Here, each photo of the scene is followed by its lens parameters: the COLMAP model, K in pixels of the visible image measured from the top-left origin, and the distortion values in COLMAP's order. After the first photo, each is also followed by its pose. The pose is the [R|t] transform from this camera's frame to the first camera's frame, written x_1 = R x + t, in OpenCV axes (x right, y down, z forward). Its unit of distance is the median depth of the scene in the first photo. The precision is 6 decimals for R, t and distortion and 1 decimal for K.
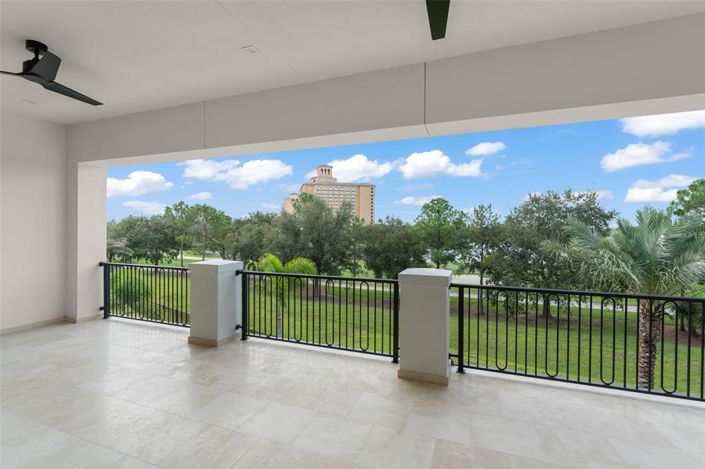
lens RADIAL K [[325.6, 0, 352.5], [0, 325.6, 234.5], [0, 0, 1]] dist [-0.000059, 0.000033]
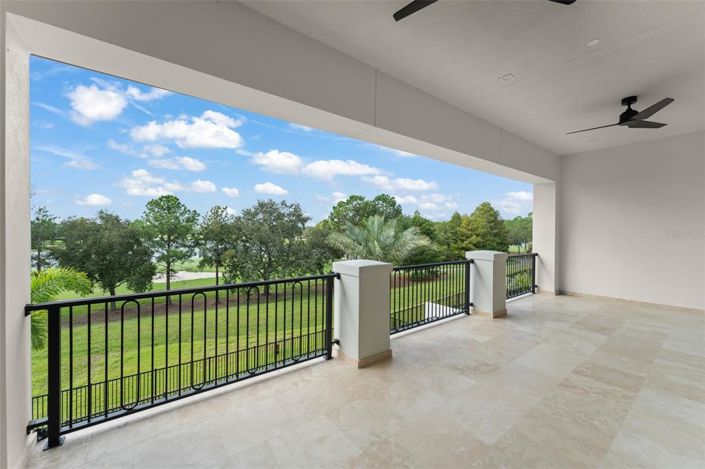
lens RADIAL K [[278.1, 0, 352.5], [0, 278.1, 234.5], [0, 0, 1]] dist [0.002927, 0.000670]
pose [[0.537119, -0.010777, 0.843438, -0.192161], [0.003607, 0.999939, 0.010480, -0.000924], [-0.843499, -0.002587, 0.537125, 0.114972]]
